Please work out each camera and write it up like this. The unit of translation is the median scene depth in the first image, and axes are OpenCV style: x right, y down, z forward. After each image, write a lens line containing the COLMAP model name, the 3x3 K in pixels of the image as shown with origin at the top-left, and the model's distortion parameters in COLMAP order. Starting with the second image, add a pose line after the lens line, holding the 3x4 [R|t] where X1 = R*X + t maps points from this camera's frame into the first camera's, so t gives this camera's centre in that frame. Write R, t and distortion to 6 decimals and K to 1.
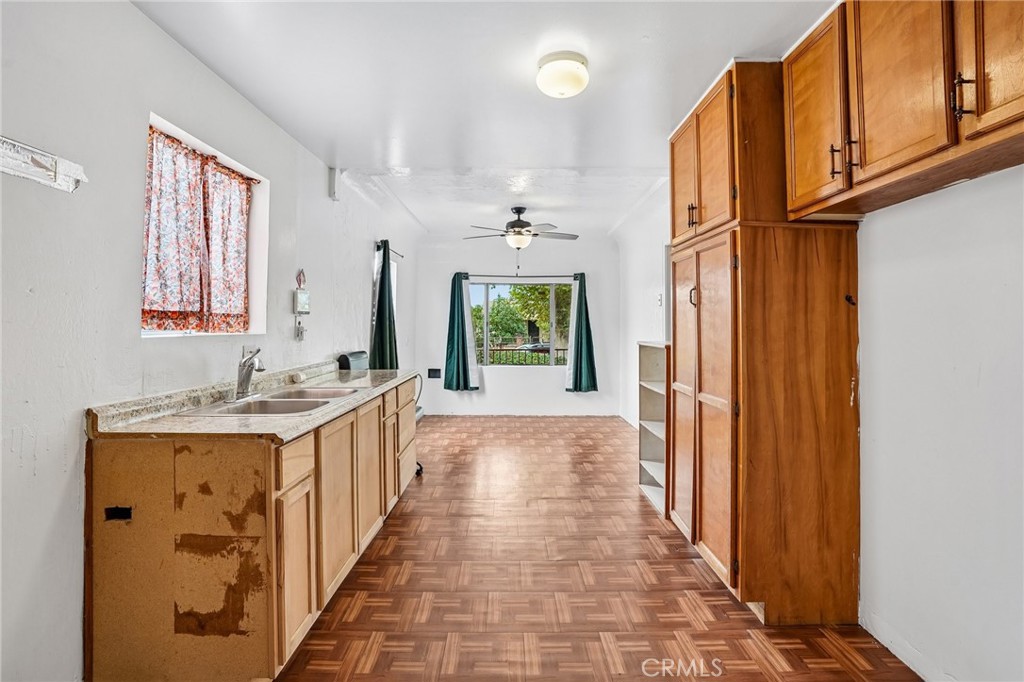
lens RADIAL K [[481.8, 0, 512.1], [0, 481.8, 326.6], [0, 0, 1]] dist [-0.076160, 0.027490]
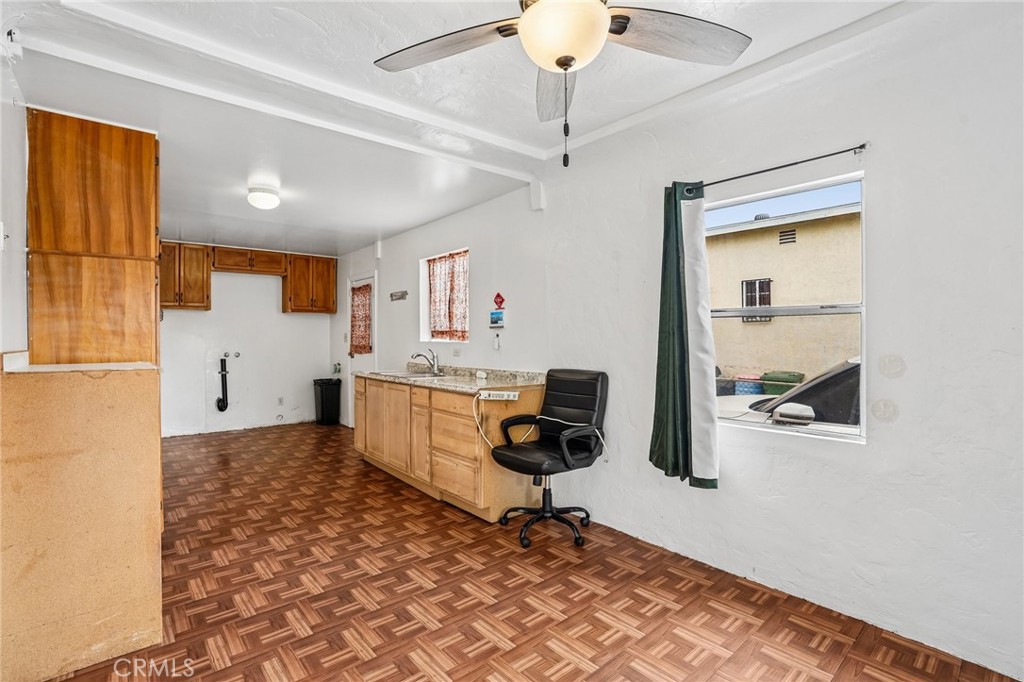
lens RADIAL K [[483.9, 0, 500.9], [0, 483.9, 336.5], [0, 0, 1]] dist [-0.048573, 0.028394]
pose [[-0.776234, 0.001436, -0.630443, 0.347148], [0.000289, 0.999998, 0.001922, -0.005755], [0.630445, 0.001310, -0.776233, 1.853306]]
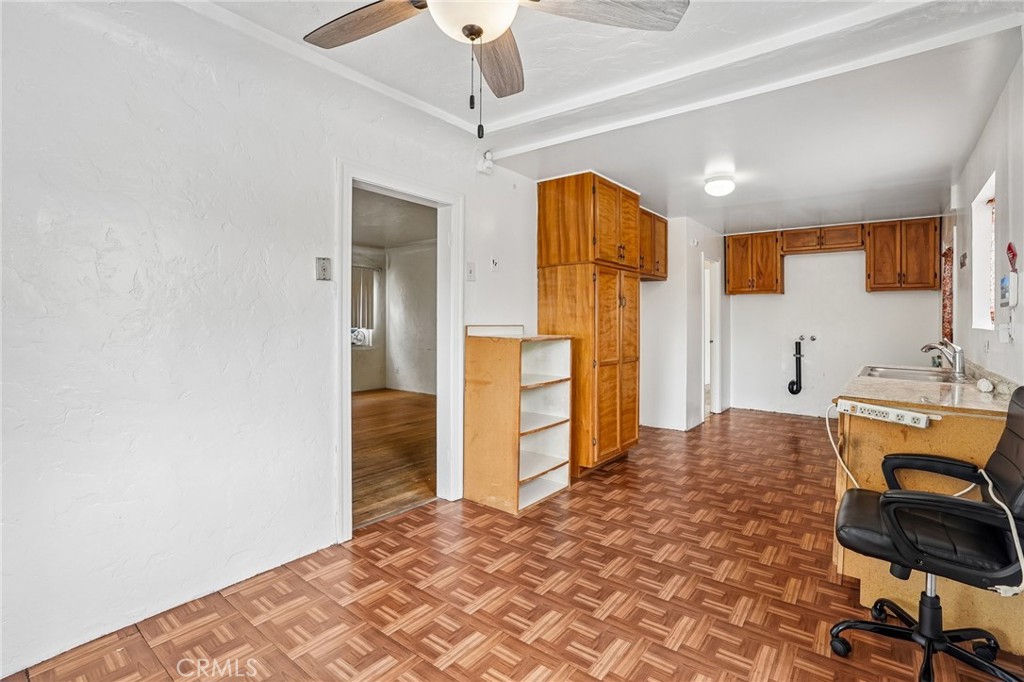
lens RADIAL K [[481.8, 0, 512.1], [0, 481.8, 326.6], [0, 0, 1]] dist [-0.076160, 0.027490]
pose [[-0.776998, -0.014122, 0.629345, -0.270618], [-0.003320, 0.999826, 0.018336, -0.004107], [-0.629495, 0.012158, -0.776910, 1.844634]]
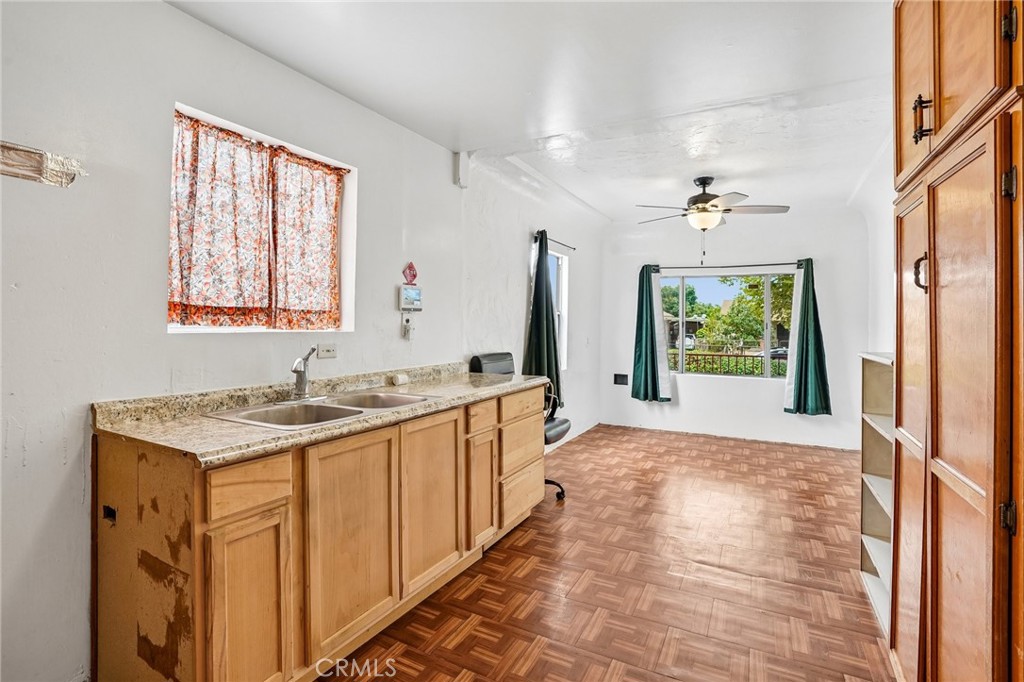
lens RADIAL K [[481.8, 0, 512.1], [0, 481.8, 326.6], [0, 0, 1]] dist [-0.076160, 0.027490]
pose [[0.883329, 0.009651, -0.468654, 0.157062], [-0.010157, 0.999947, 0.001448, 0.000357], [0.468644, 0.003481, 0.883380, 0.242177]]
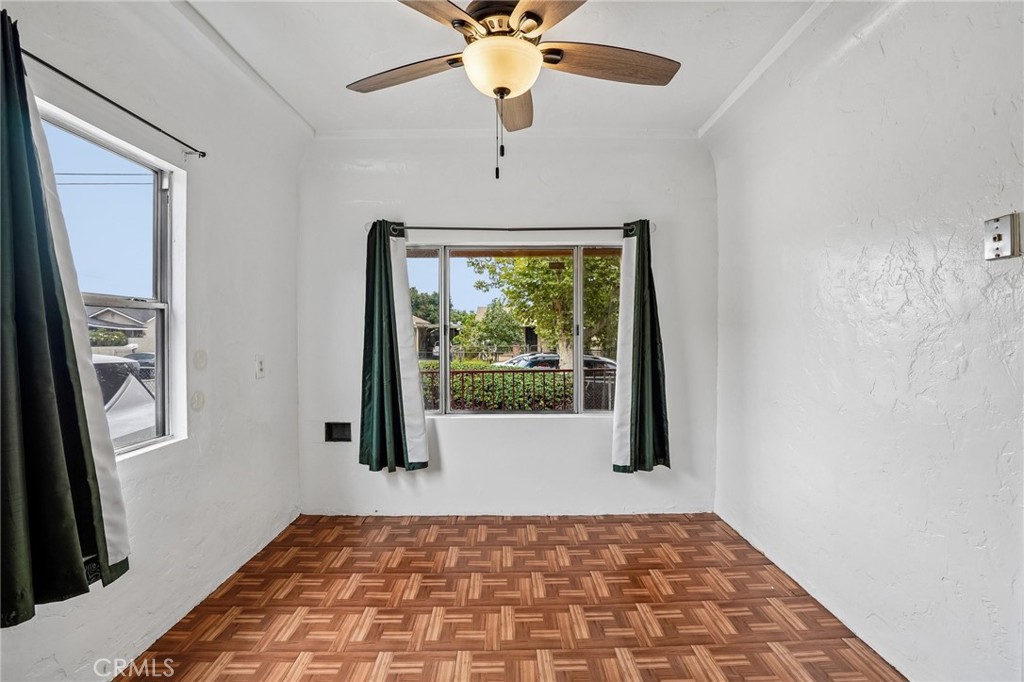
lens RADIAL K [[481.8, 0, 512.1], [0, 481.8, 326.6], [0, 0, 1]] dist [-0.076160, 0.027490]
pose [[0.999954, -0.007365, 0.006198, 0.026069], [0.007462, 0.999849, -0.015675, -0.000441], [-0.006082, 0.015720, 0.999858, 1.053084]]
